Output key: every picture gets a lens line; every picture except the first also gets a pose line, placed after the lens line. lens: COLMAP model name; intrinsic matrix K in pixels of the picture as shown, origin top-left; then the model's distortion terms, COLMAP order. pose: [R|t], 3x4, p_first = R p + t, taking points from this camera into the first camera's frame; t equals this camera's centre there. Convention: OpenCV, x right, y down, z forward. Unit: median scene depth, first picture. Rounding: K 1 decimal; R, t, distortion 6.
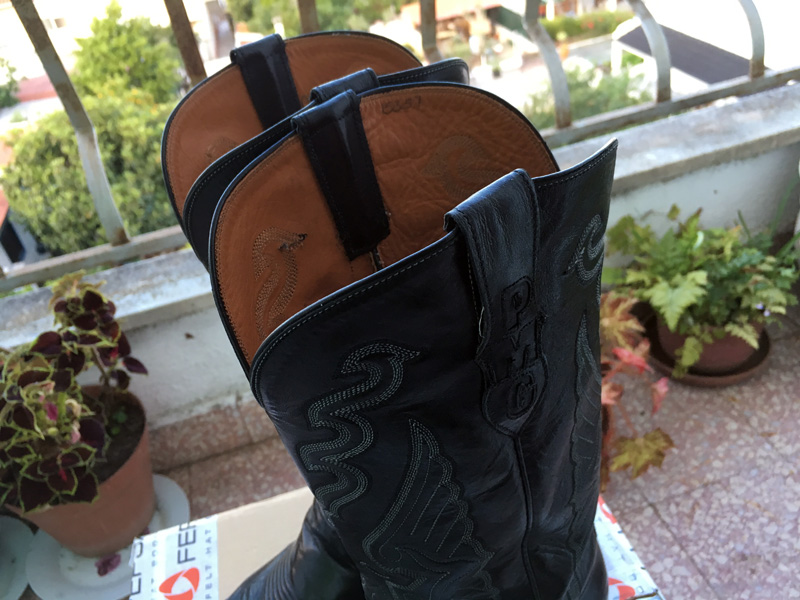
lens RADIAL K [[700.3, 0, 398.2], [0, 700.3, 296.7], [0, 0, 1]] dist [0.072864, -0.133375]
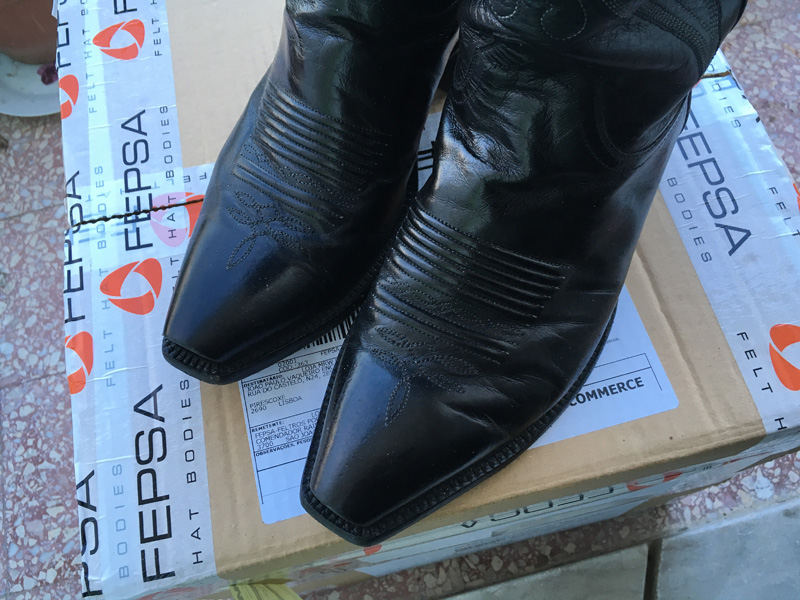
lens RADIAL K [[700.3, 0, 398.2], [0, 700.3, 296.7], [0, 0, 1]] dist [0.072864, -0.133375]
pose [[0.997206, 0.049448, 0.055996, -0.019154], [-0.071709, 0.843730, 0.531956, 0.123920], [-0.020941, -0.534485, 0.844919, 0.107924]]
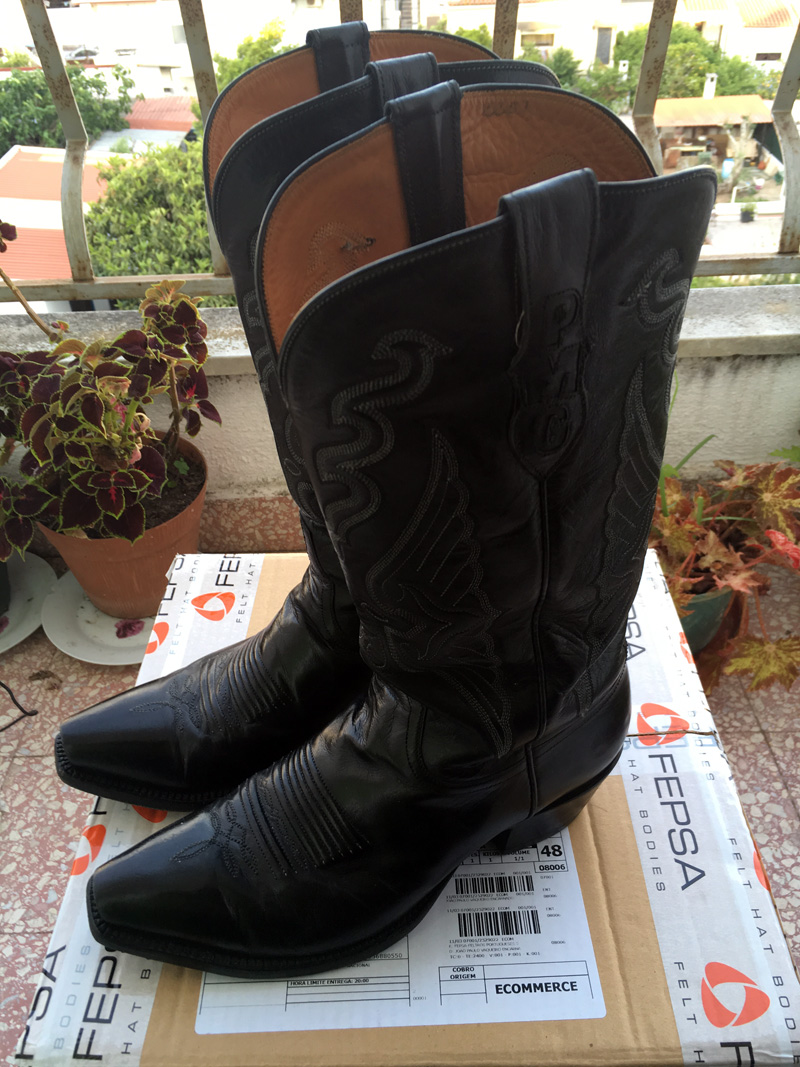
lens RADIAL K [[927.3, 0, 402.2], [0, 927.3, 513.4], [0, 0, 1]] dist [0.073018, -0.130300]
pose [[0.960308, 0.246165, -0.131190, 0.040071], [-0.239803, 0.968806, 0.062520, 0.089041], [0.142488, -0.028579, 0.989384, -0.113458]]
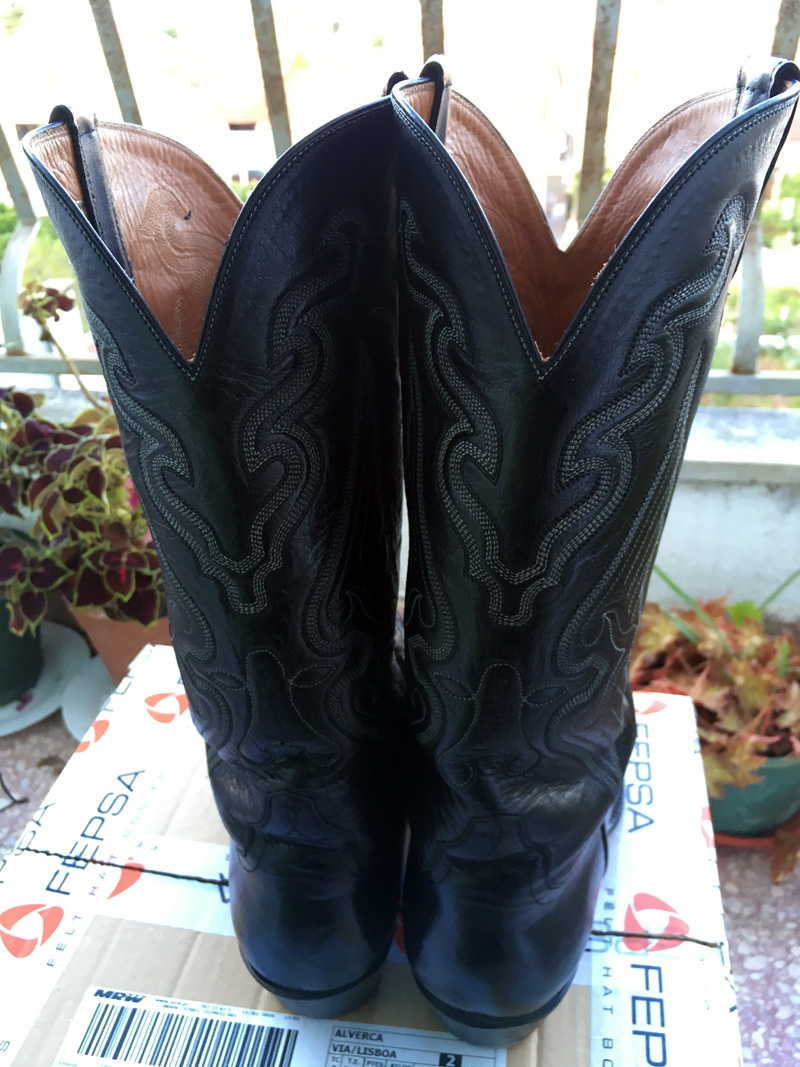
lens RADIAL K [[934.1, 0, 402.0], [0, 934.1, 514.7], [0, 0, 1]] dist [0.072864, -0.133375]
pose [[0.904977, 0.308276, -0.293226, 0.118683], [-0.325716, 0.945400, -0.011327, 0.068929], [0.273724, 0.105759, 0.955976, -0.007203]]
